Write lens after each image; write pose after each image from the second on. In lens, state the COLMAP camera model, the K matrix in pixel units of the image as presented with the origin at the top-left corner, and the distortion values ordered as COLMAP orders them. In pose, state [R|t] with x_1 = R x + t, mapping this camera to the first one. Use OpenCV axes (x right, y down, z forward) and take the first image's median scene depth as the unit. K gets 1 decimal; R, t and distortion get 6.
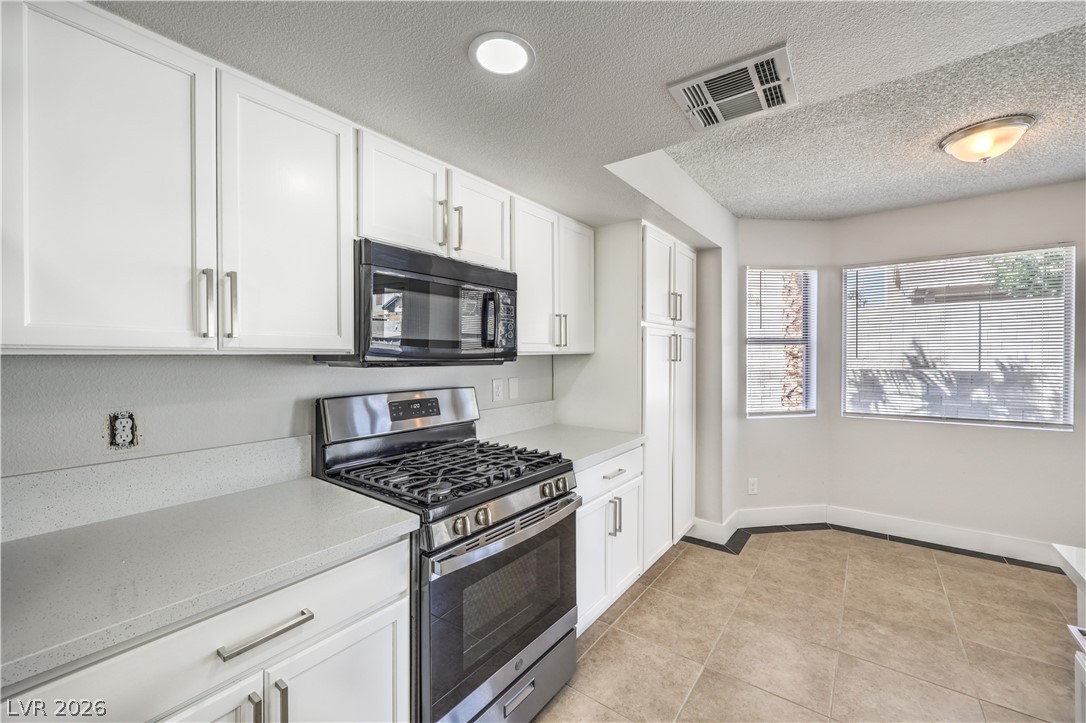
lens RADIAL K [[434.4, 0, 541.3], [0, 434.4, 360.2], [0, 0, 1]] dist [0.001252, -0.000150]
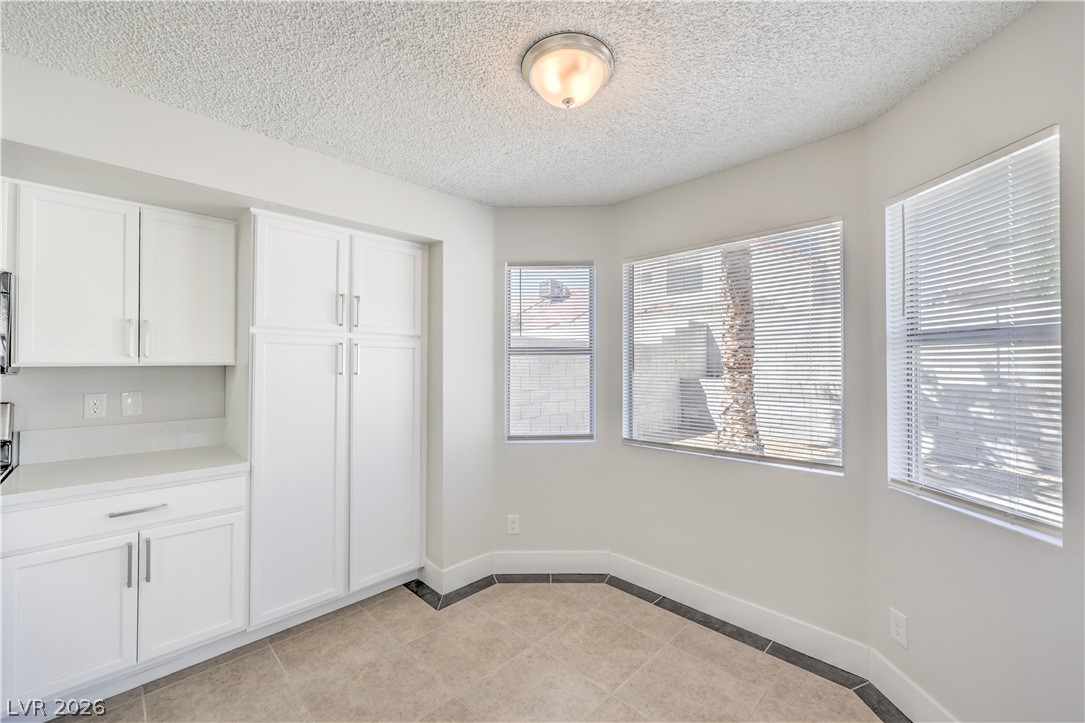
lens RADIAL K [[433.0, 0, 544.3], [0, 433.0, 359.8], [0, 0, 1]] dist [-0.001490, -0.000040]
pose [[0.991343, 0.002813, -0.131265, 0.809571], [-0.005924, 0.999711, -0.023311, -0.009273], [0.131161, 0.023887, 0.991073, 0.215343]]
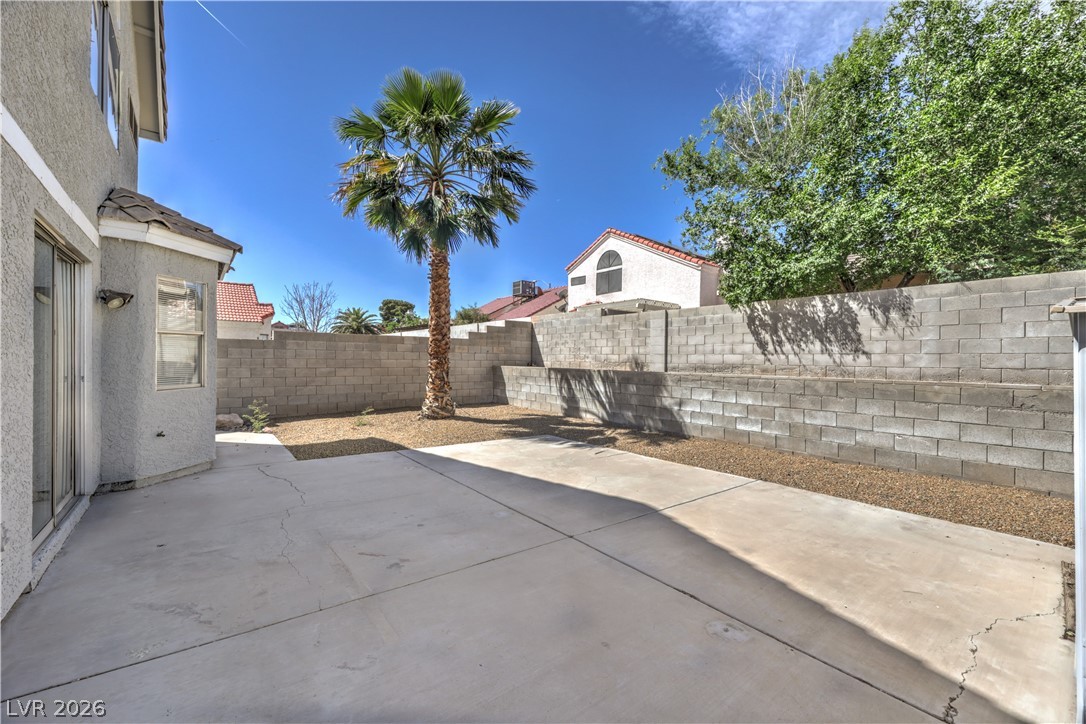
lens RADIAL K [[440.3, 0, 543.0], [0, 440.3, 362.0], [0, 0, 1]] dist [0.009000, 0.000023]
pose [[0.970348, 0.018844, -0.240978, 3.116461], [-0.021371, 0.999741, -0.007874, 0.043797], [0.240767, 0.012790, 0.970499, -0.521431]]
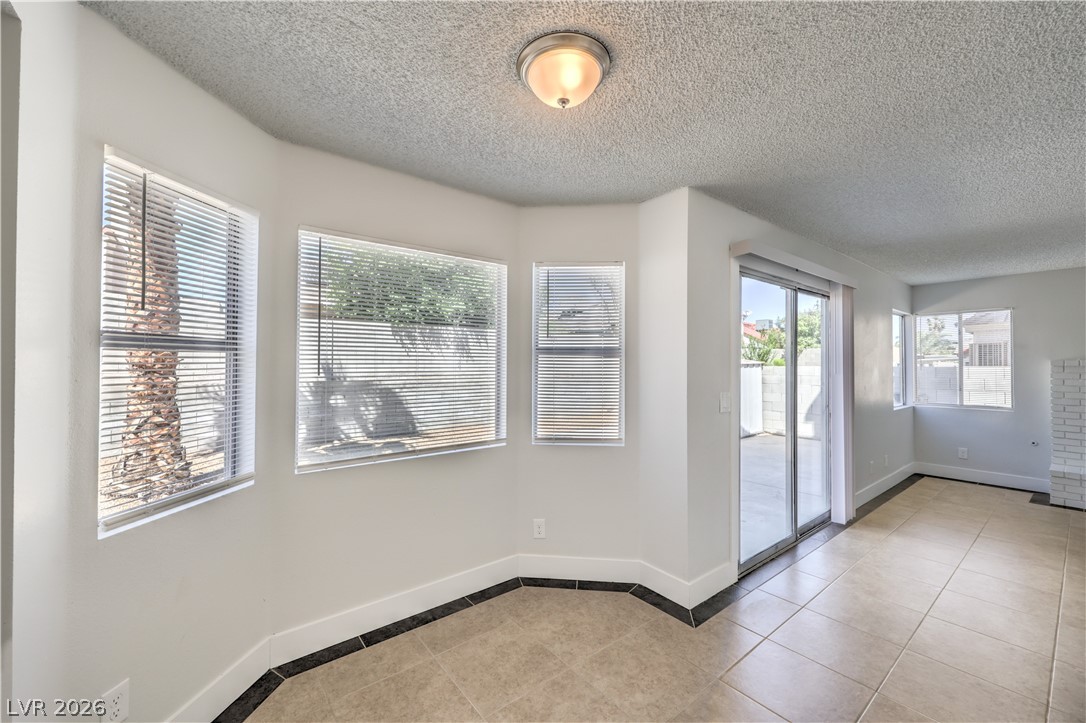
lens RADIAL K [[435.4, 0, 549.5], [0, 435.4, 359.8], [0, 0, 1]] dist [-0.009497, 0.000107]
pose [[0.241741, 0.017148, 0.970189, 0.244508], [0.007544, 0.999780, -0.019551, -0.015791], [-0.970311, 0.012046, 0.241559, 0.642030]]
